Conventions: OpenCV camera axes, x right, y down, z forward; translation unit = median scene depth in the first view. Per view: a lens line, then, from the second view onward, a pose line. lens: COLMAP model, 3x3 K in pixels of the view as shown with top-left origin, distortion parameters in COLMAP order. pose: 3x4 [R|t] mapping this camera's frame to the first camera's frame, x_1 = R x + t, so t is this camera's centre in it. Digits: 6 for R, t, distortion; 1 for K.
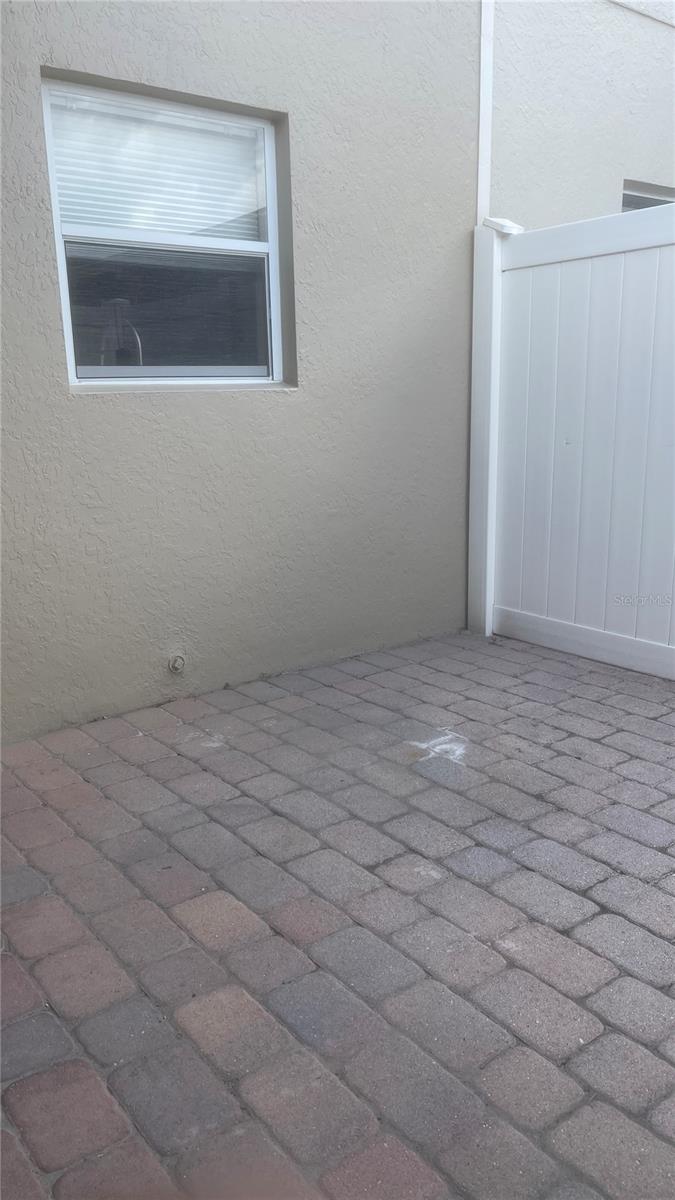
lens RADIAL K [[915.8, 0, 344.4], [0, 915.8, 598.5], [0, 0, 1]] dist [0.065159, -0.084509]
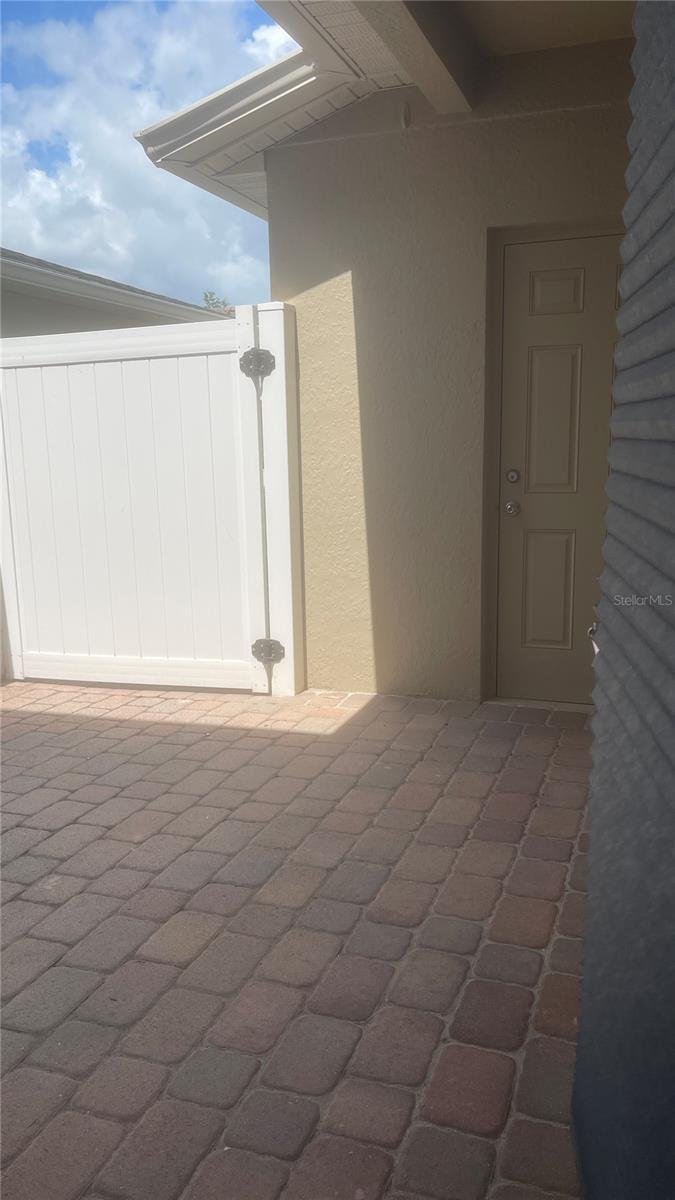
lens RADIAL K [[915.8, 0, 344.4], [0, 915.8, 598.5], [0, 0, 1]] dist [0.065159, -0.084509]
pose [[-0.540244, -0.110879, 0.834171, -1.133448], [0.216781, 0.939487, 0.265274, -0.292383], [-0.813106, 0.324145, -0.483516, 1.249388]]
